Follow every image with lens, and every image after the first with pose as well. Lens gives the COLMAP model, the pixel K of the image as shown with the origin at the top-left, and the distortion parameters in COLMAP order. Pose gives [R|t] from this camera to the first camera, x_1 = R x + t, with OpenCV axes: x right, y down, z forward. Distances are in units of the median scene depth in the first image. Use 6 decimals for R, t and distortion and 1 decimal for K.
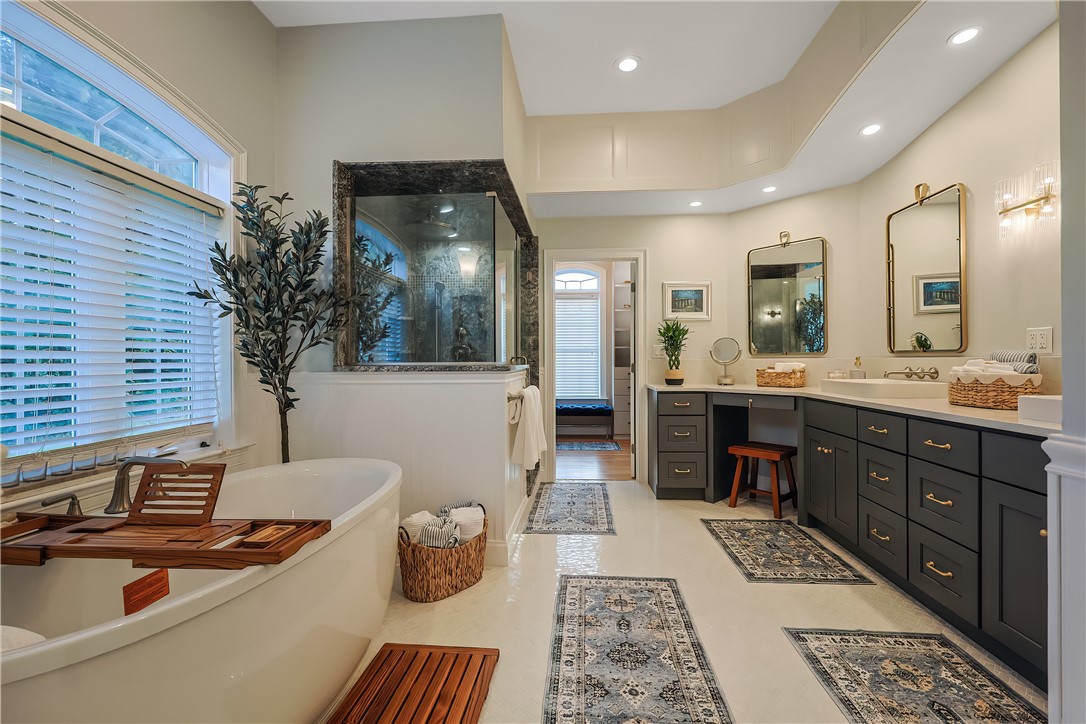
lens RADIAL K [[447.3, 0, 545.2], [0, 447.3, 358.8], [0, 0, 1]] dist [0.000396, 0.000170]
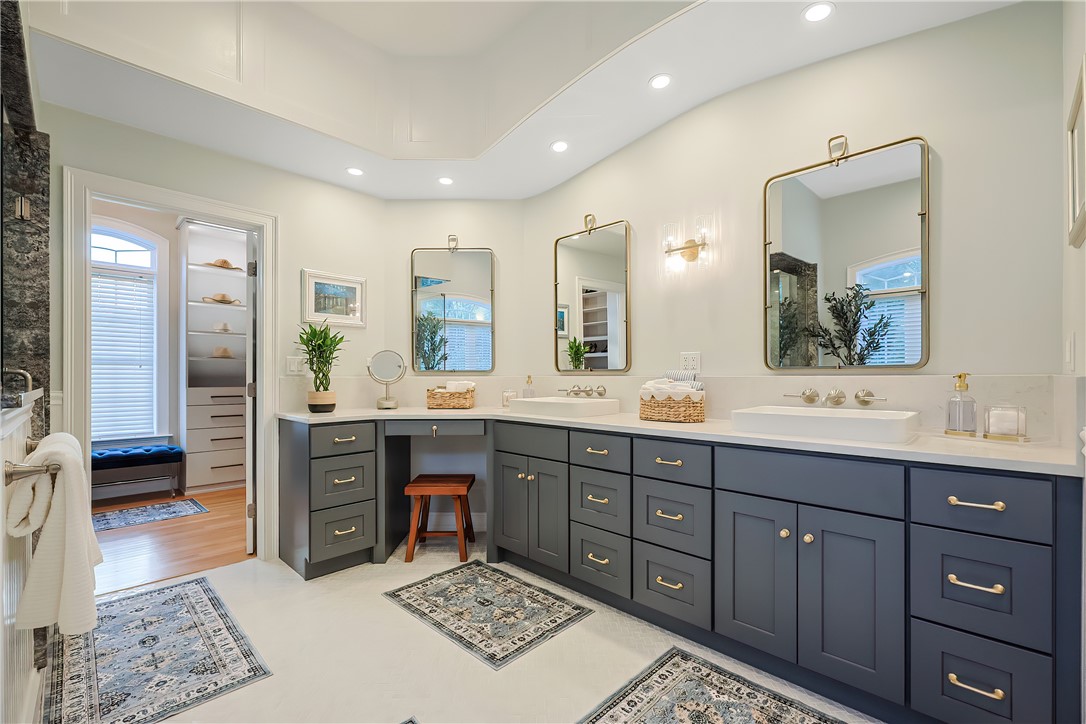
lens RADIAL K [[468.1, 0, 541.3], [0, 468.1, 377.0], [0, 0, 1]] dist [0.000044, -0.000104]
pose [[0.650003, 0.003349, 0.759924, -0.082868], [-0.004328, 0.999990, -0.000705, -0.000123], [-0.759919, -0.002830, 0.650011, 0.339891]]
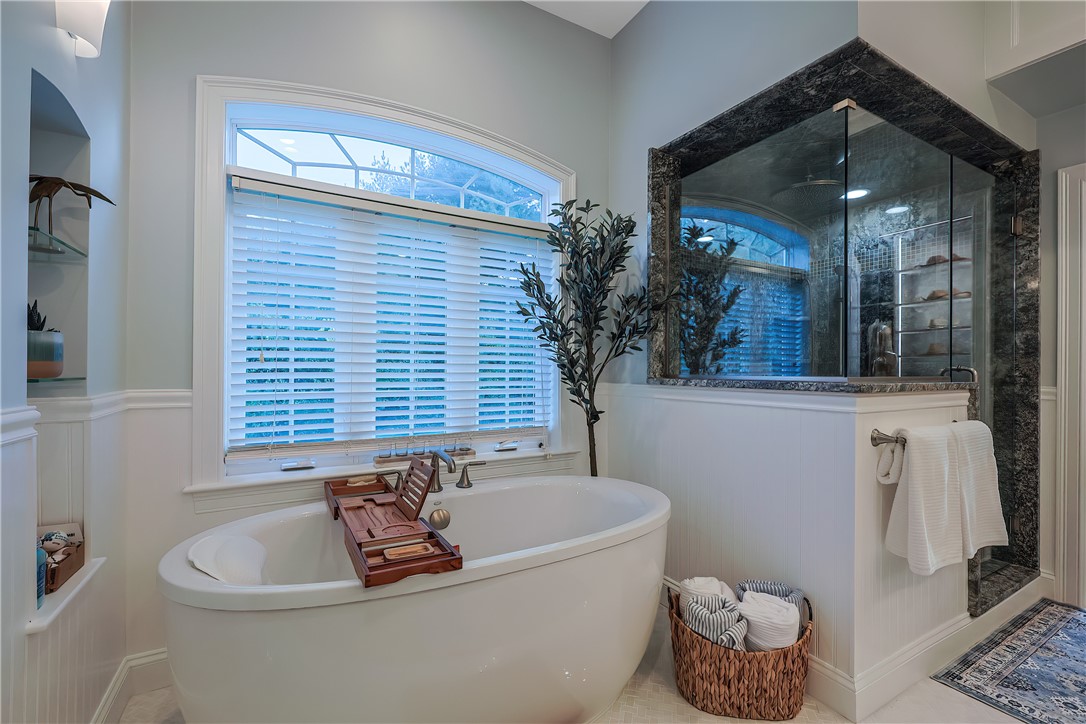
lens RADIAL K [[458.2, 0, 553.0], [0, 458.2, 369.1], [0, 0, 1]] dist [-0.001420, -0.000210]
pose [[0.572414, 0.005751, -0.819945, 0.155885], [-0.004921, 0.999981, 0.003578, -0.003826], [0.819950, 0.001987, 0.572431, 0.283082]]
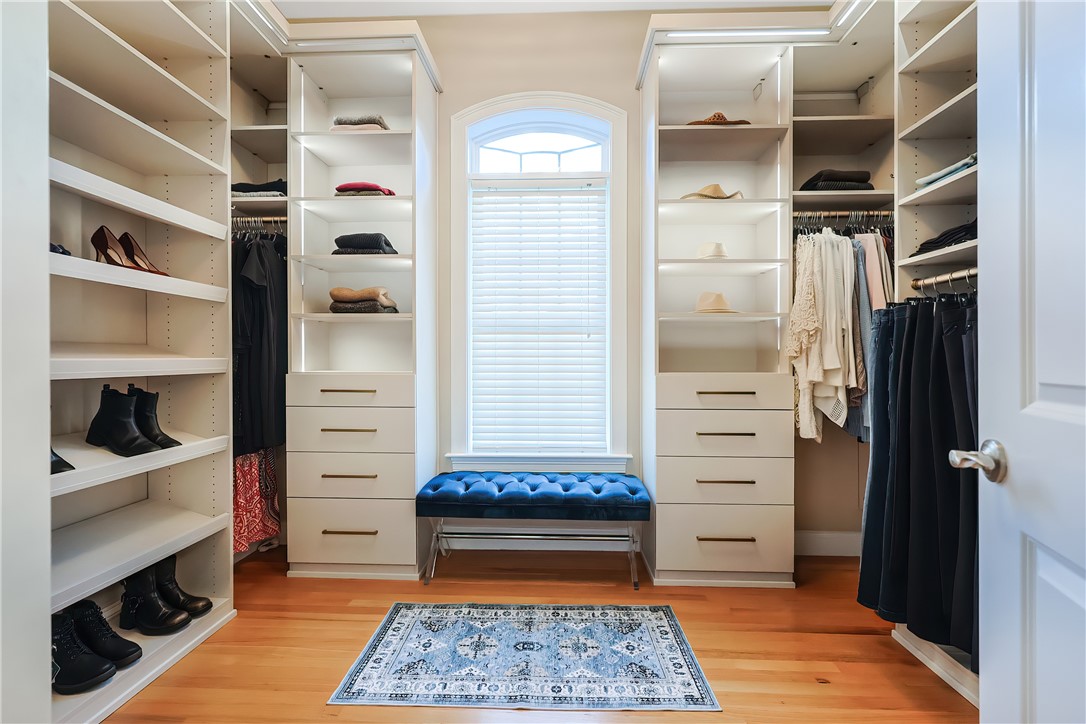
lens RADIAL K [[447.3, 0, 545.2], [0, 447.3, 358.8], [0, 0, 1]] dist [0.000396, 0.000170]
pose [[-0.039686, -0.001984, 0.999210, -0.560900], [-0.004910, 0.999986, 0.001791, 0.001018], [-0.999200, -0.004835, -0.039695, 1.272246]]
